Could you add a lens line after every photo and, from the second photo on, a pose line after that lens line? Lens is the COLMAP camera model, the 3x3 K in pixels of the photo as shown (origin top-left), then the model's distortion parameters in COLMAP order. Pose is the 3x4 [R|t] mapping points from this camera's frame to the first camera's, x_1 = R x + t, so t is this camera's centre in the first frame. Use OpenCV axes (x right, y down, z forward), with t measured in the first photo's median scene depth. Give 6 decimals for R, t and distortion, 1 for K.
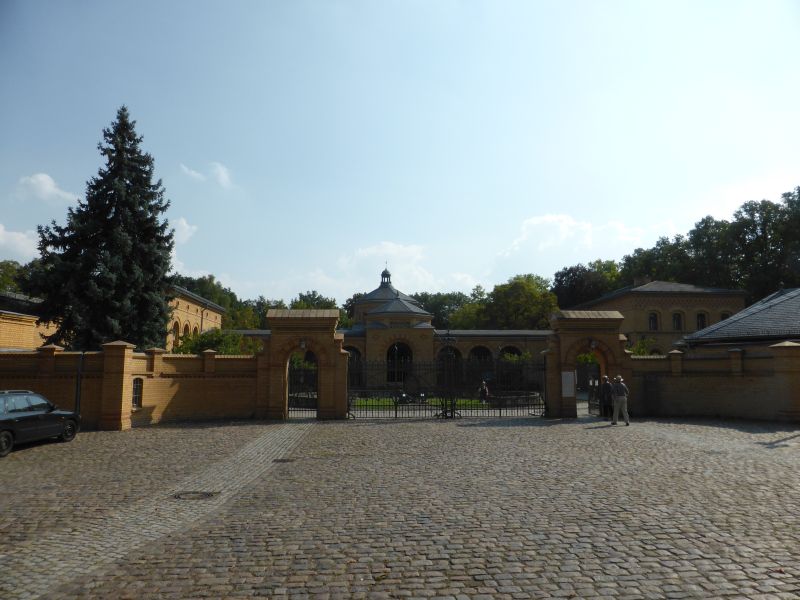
lens RADIAL K [[580.2, 0, 400.0], [0, 580.2, 300.0], [0, 0, 1]] dist [-0.064931, 0.081014]
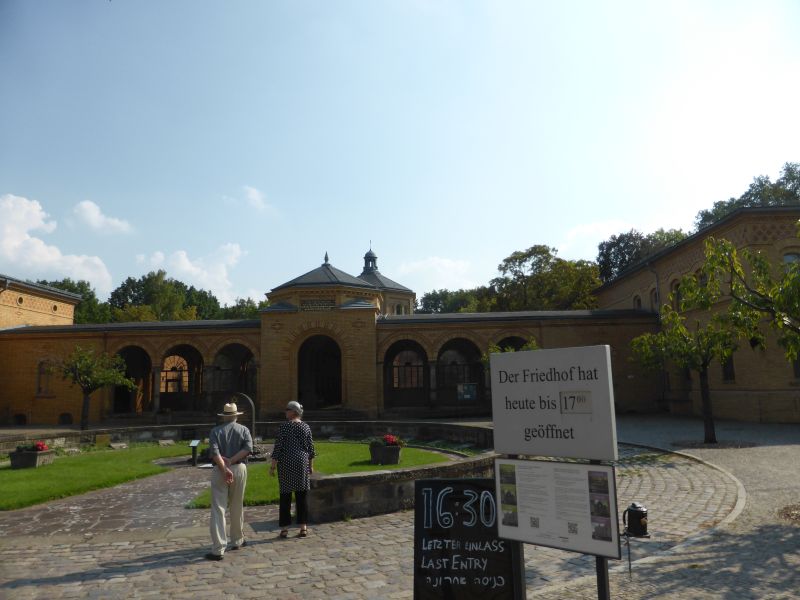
lens RADIAL K [[577.7, 0, 399.2], [0, 577.7, 302.5], [0, 0, 1]] dist [-0.038489, 0.029874]
pose [[0.995412, -0.034144, -0.089383, 0.141397], [0.032251, 0.999226, -0.022533, 0.059475], [0.090083, 0.019547, 0.995742, 0.455432]]
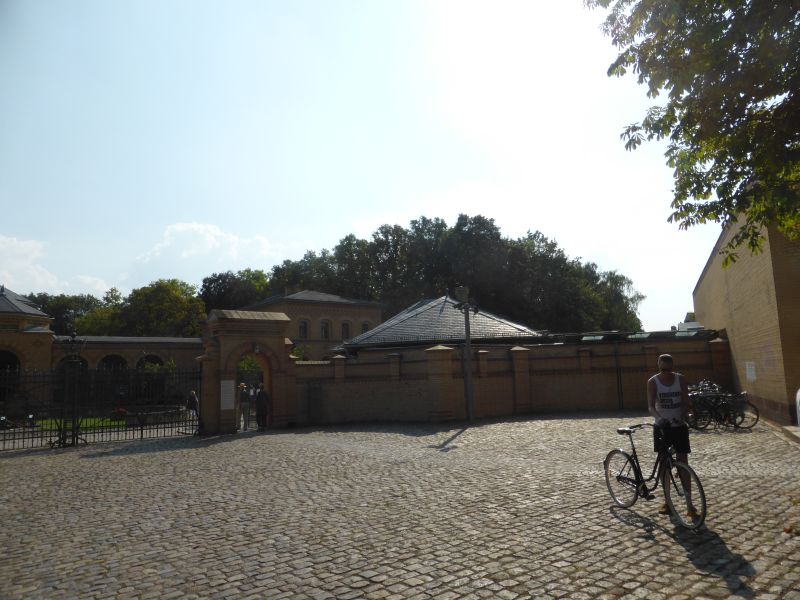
lens RADIAL K [[577.7, 0, 399.2], [0, 577.7, 302.5], [0, 0, 1]] dist [-0.038489, 0.029874]
pose [[0.824879, 0.044550, 0.563551, 0.005065], [-0.036353, 0.999007, -0.025764, 0.008901], [-0.564139, 0.000765, 0.825679, 0.061562]]
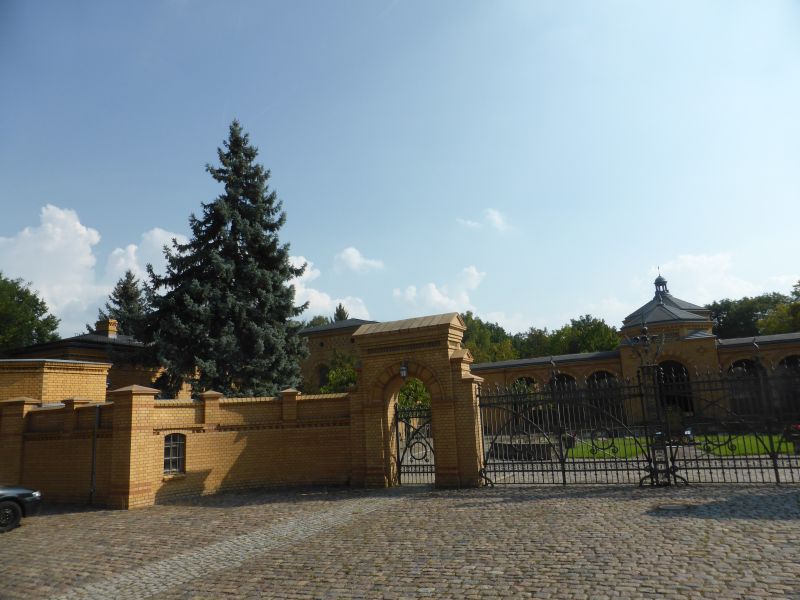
lens RADIAL K [[580.2, 0, 400.0], [0, 580.2, 300.0], [0, 0, 1]] dist [-0.064931, 0.081014]
pose [[0.871005, -0.139907, -0.470931, 0.062795], [0.111095, 0.989853, -0.088595, 0.023138], [0.478547, 0.024849, 0.877710, 0.177222]]
